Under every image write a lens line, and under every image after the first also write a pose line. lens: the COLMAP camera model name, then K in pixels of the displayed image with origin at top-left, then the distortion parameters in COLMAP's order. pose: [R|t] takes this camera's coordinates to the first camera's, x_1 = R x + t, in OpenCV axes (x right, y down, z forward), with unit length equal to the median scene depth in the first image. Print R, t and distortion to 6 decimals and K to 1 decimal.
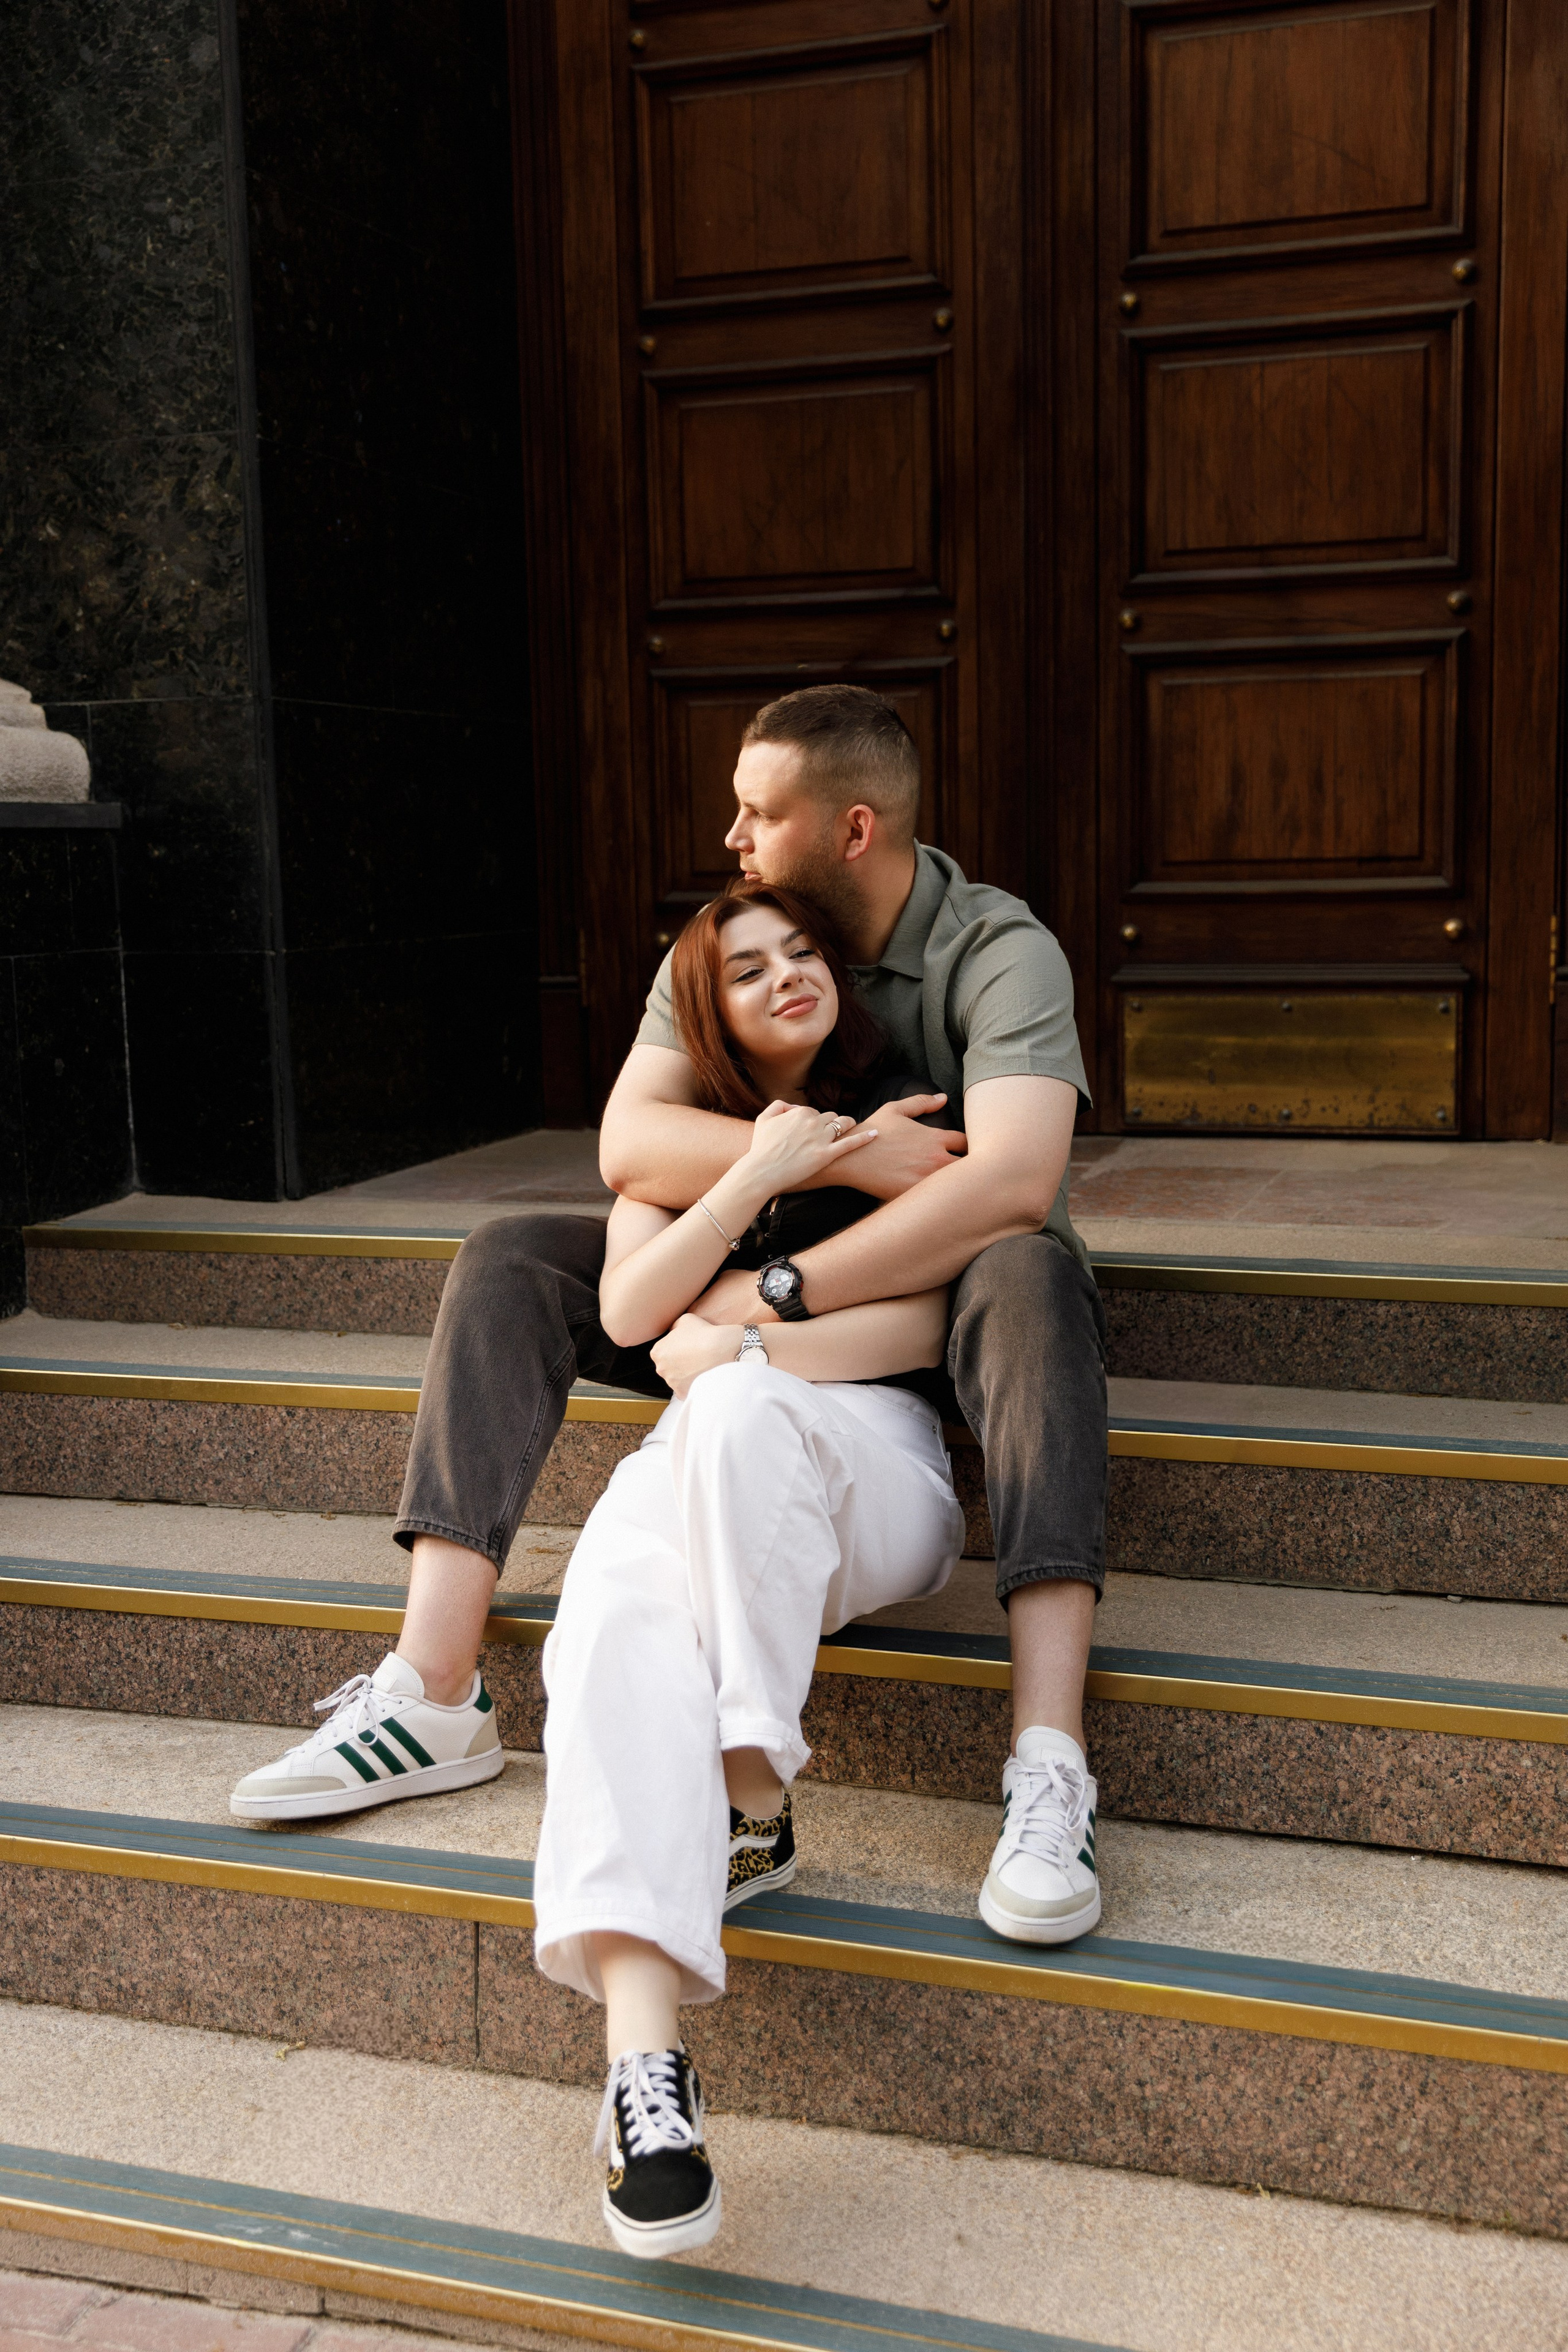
lens RADIAL K [[2466.1, 0, 784.2], [0, 2466.1, 1182.3], [0, 0, 1]] dist [0.006546, 0.000000]
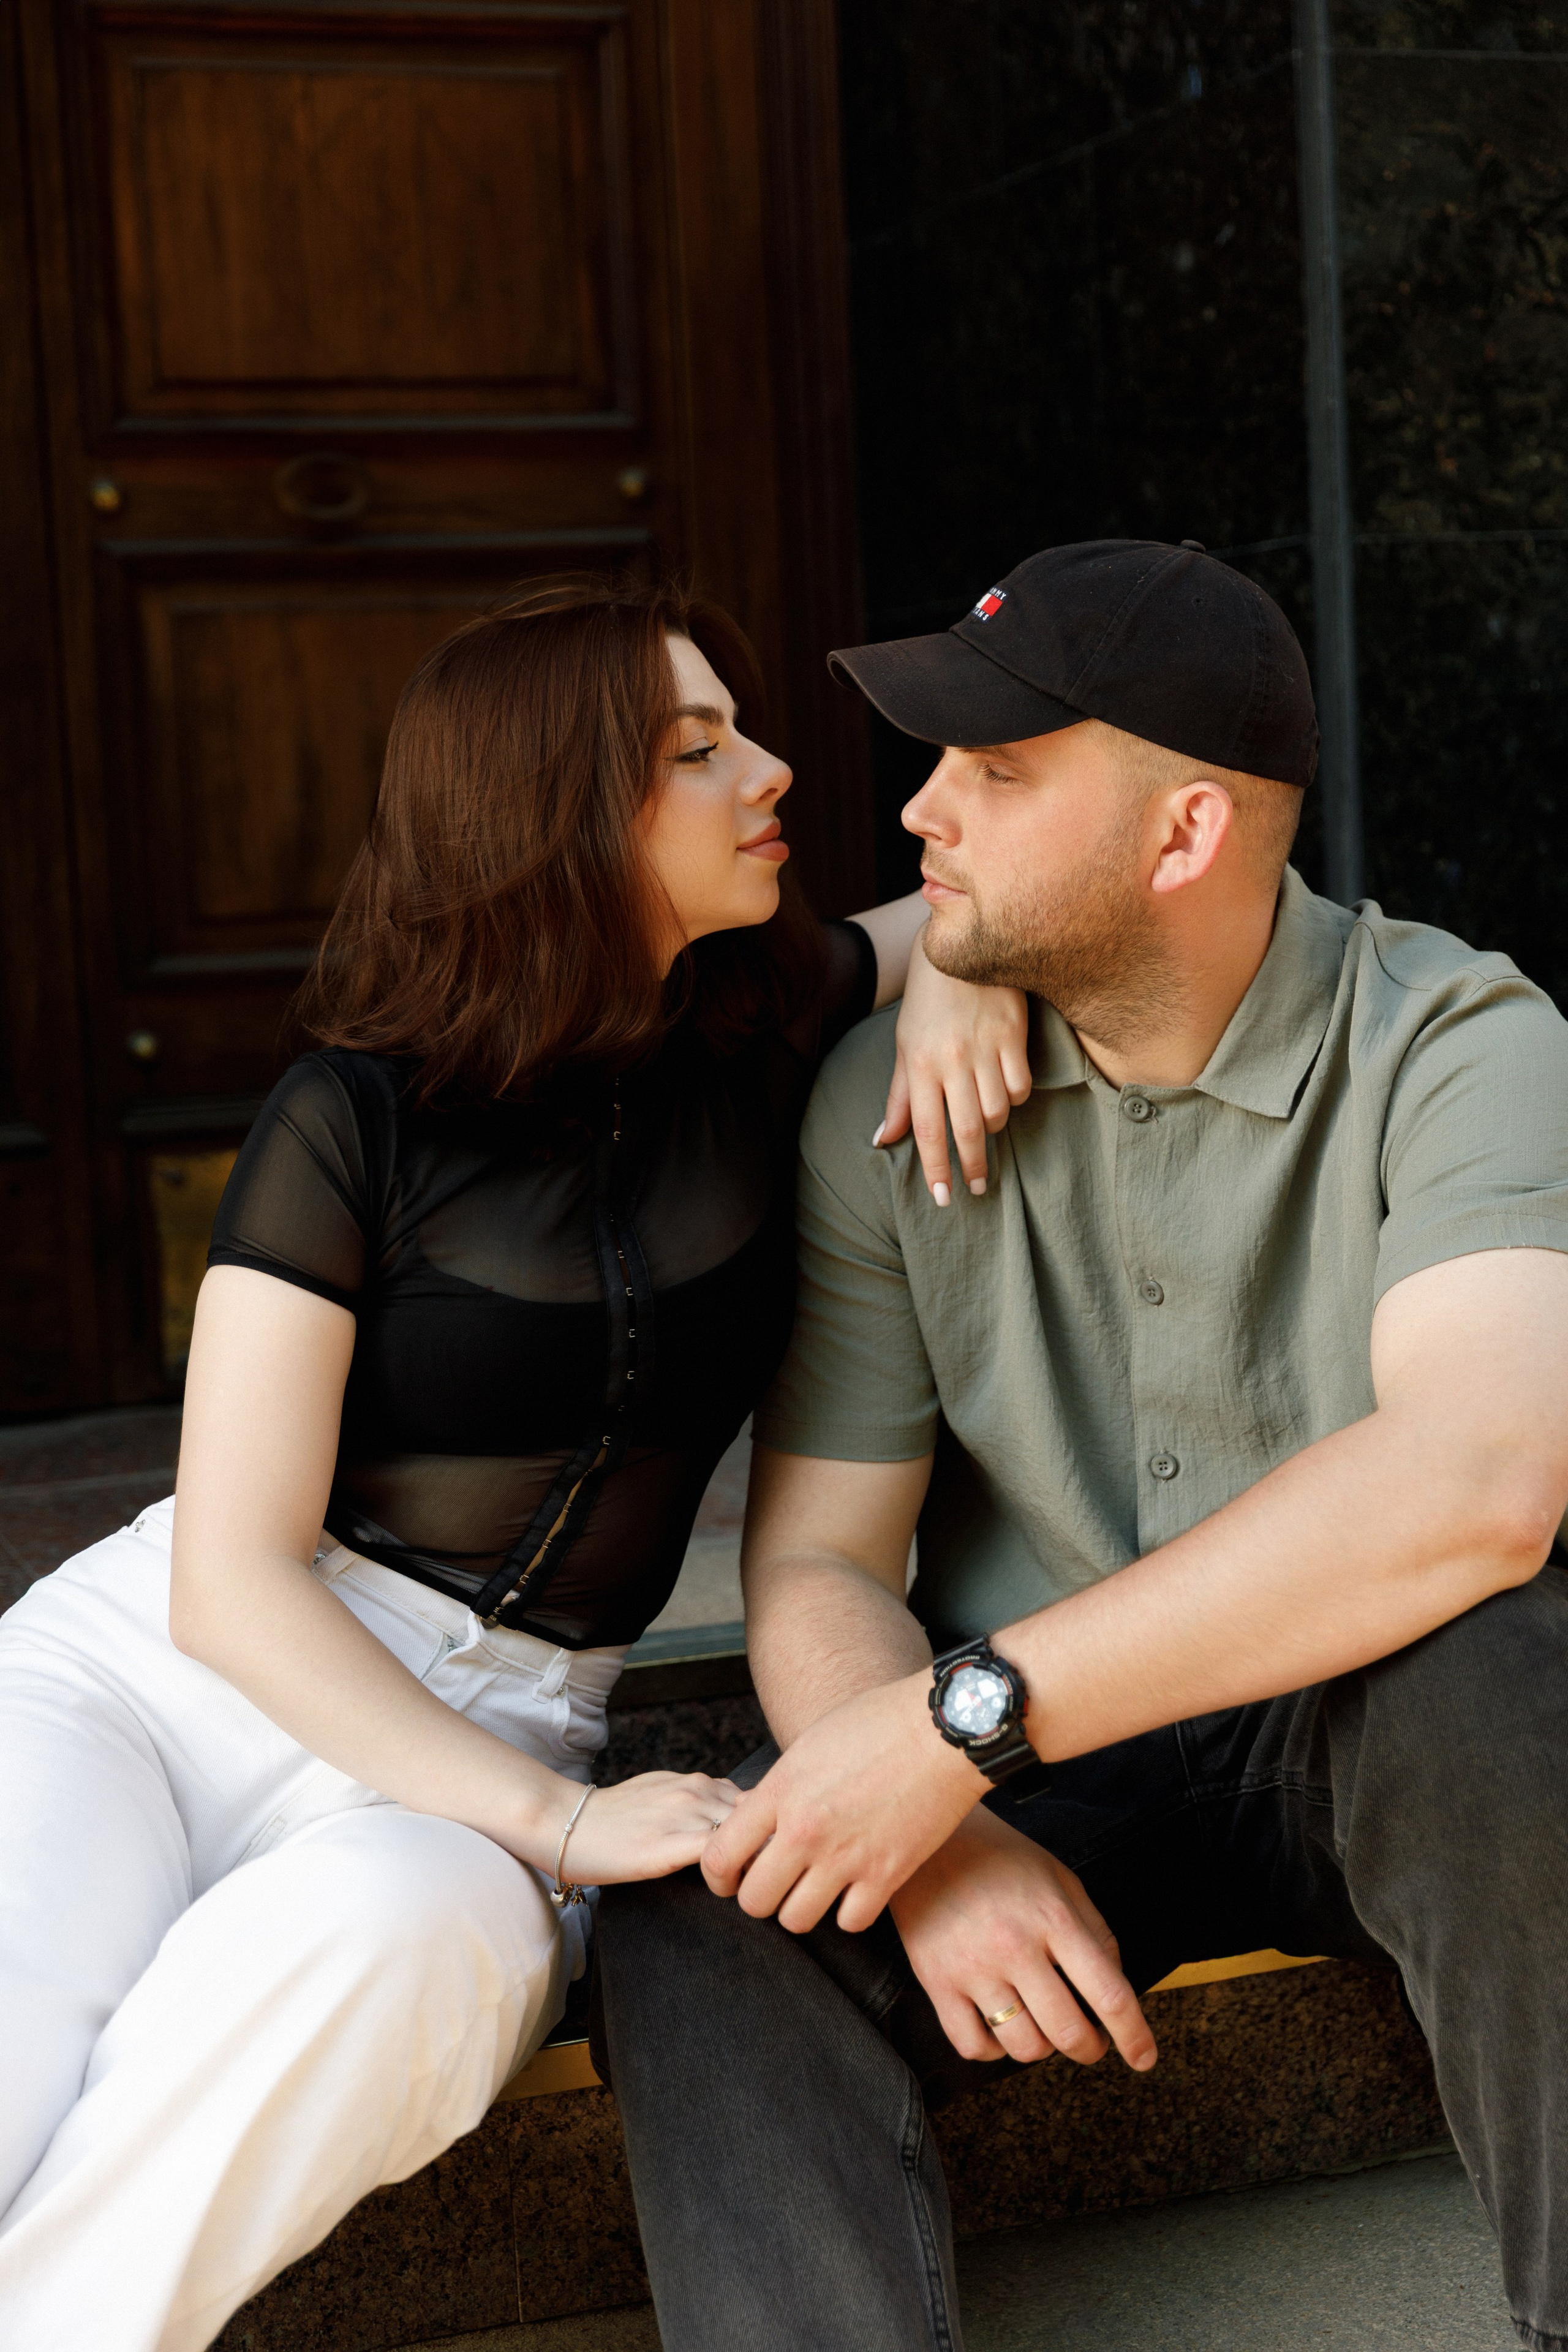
lens RADIAL K [[3596.9, 0, 768.1], [0, 3596.9, 1189.5], [0, 0, 1]] dist [-0.008240, 0.000000]
pose [[0.771690, -0.081235, 0.630790, -0.336697], [0.116827, 0.993039, -0.015036, -0.048616], [-0.625177, 0.085296, 0.775808, 0.340475]]
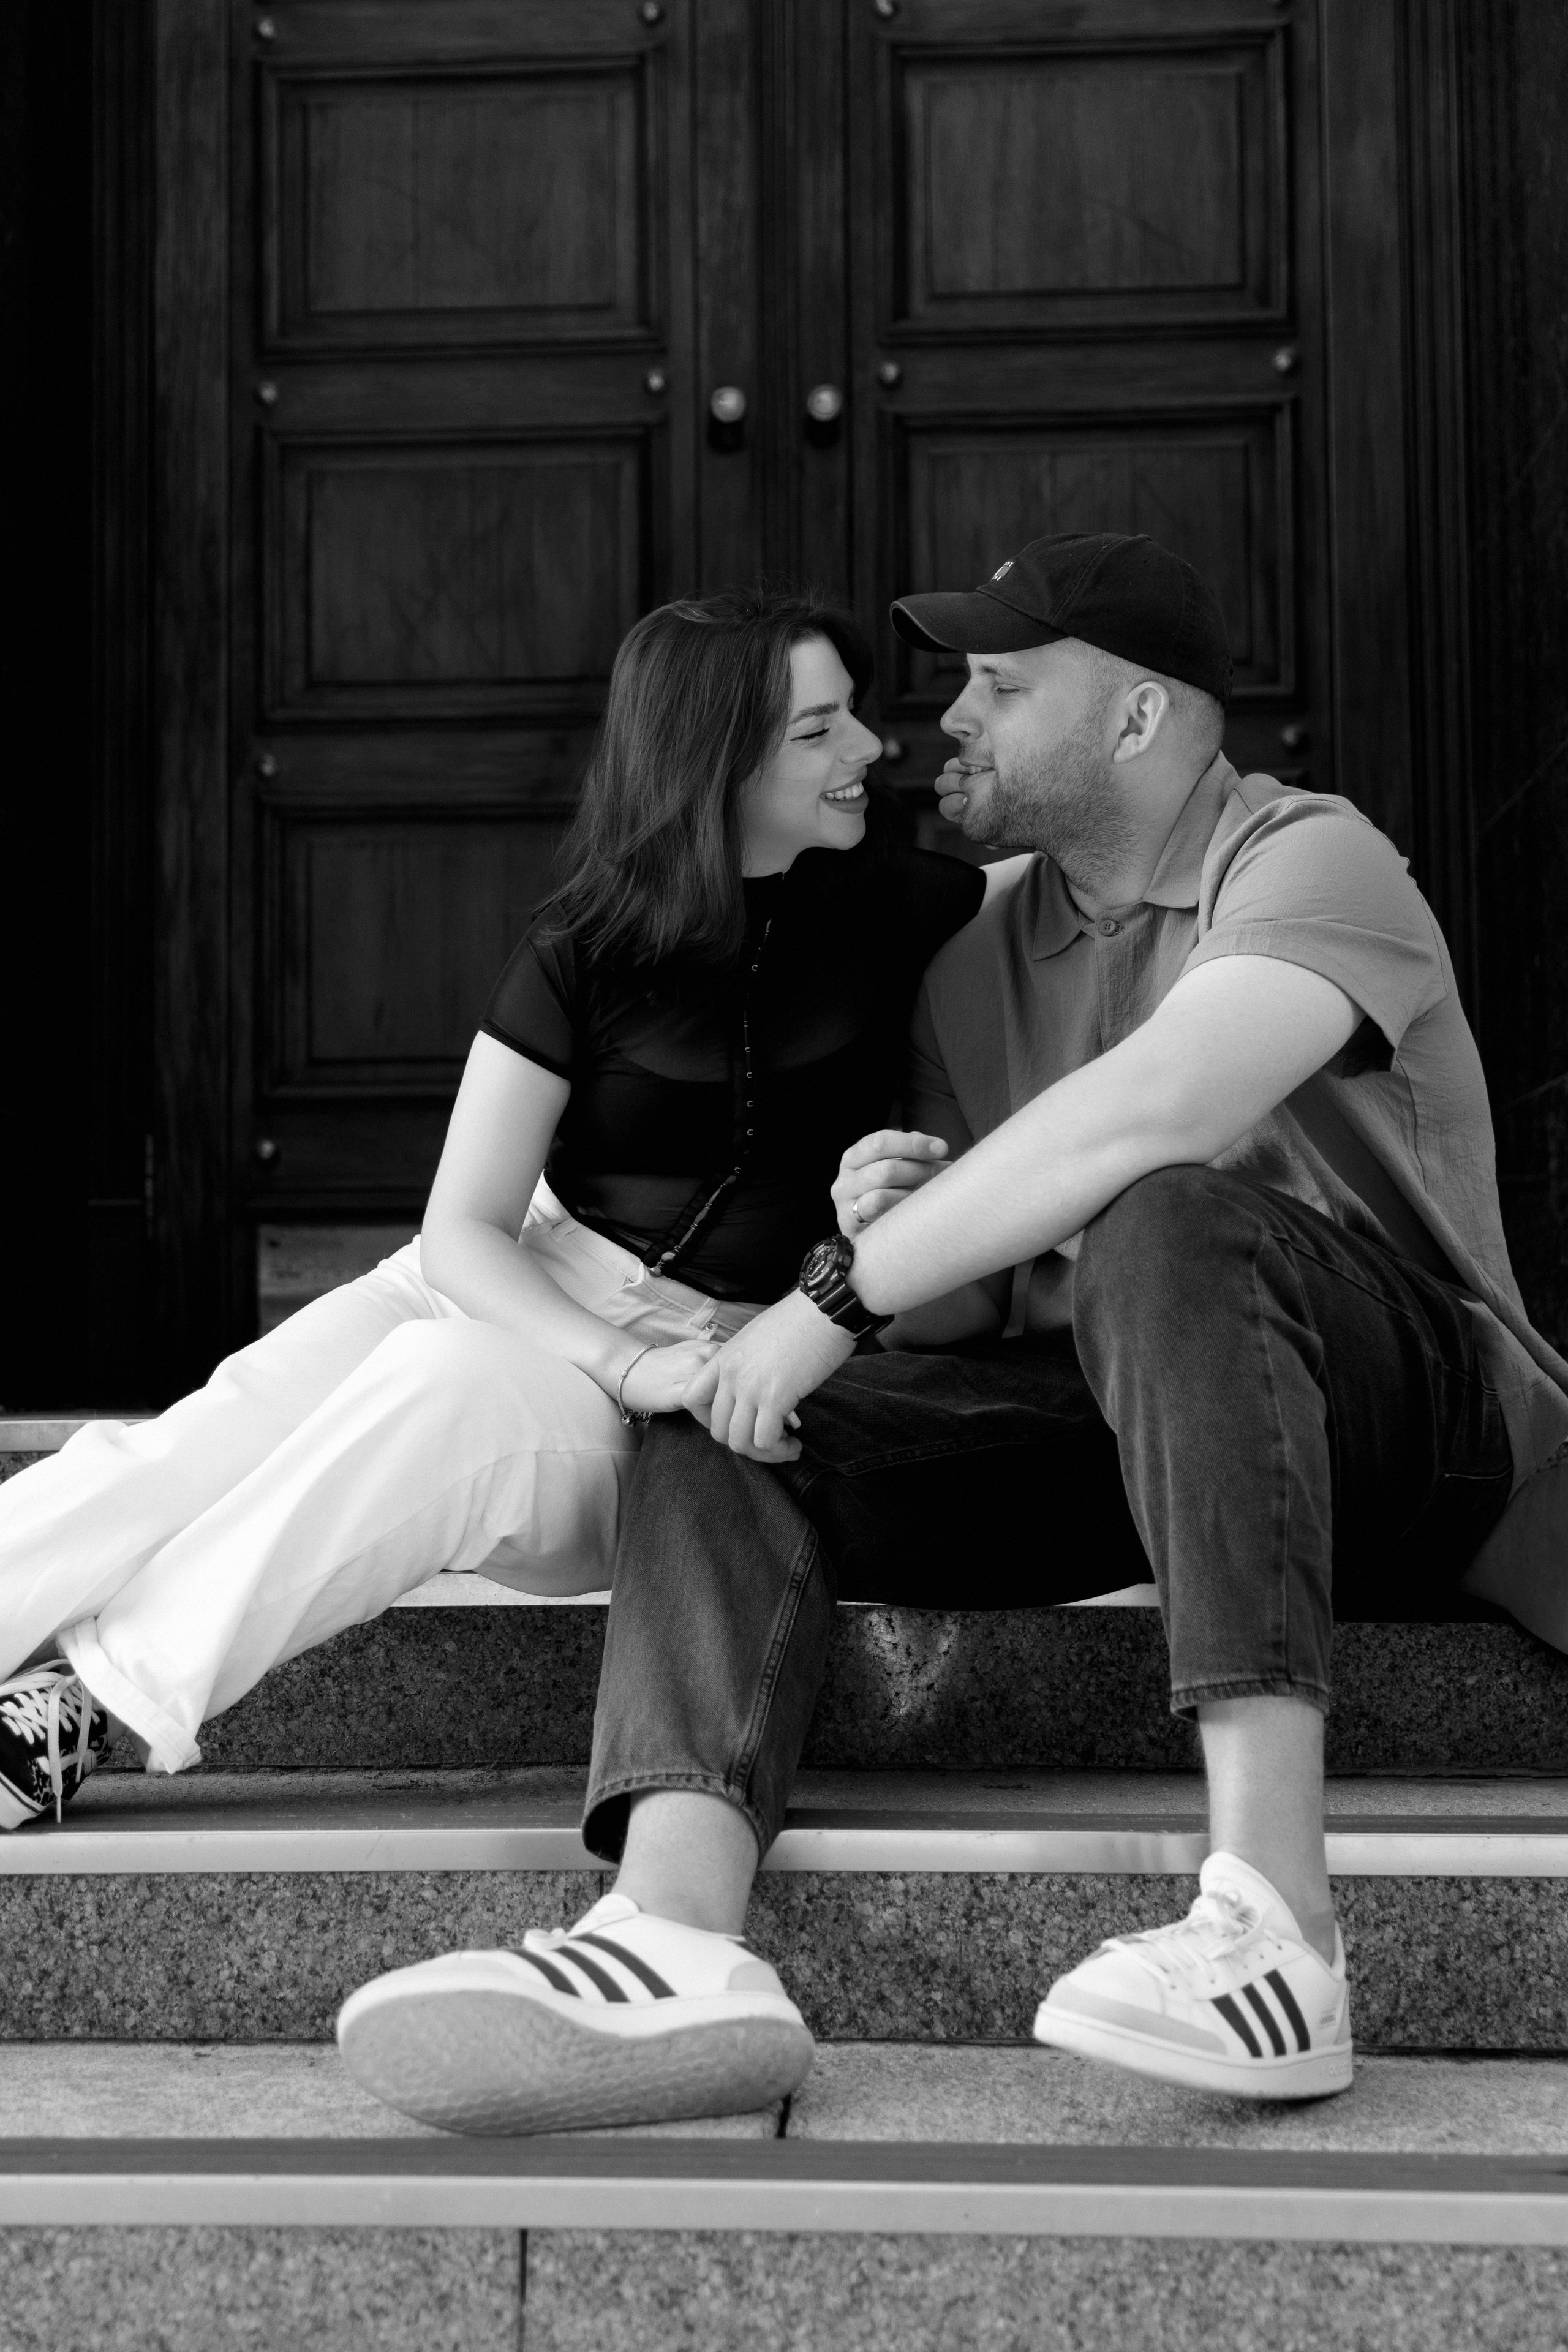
lens RADIAL K [[3021.7, 0, 778.2], [0, 3021.7, 1183.7], [0, 0, 1]] dist [0.007218, 0.000000]
pose [[0.966668, 0.027726, 0.254526, -0.172804], [0.024194, 0.979778, -0.198617, 0.126739], [-0.254886, 0.198155, 0.946450, 0.134599]]
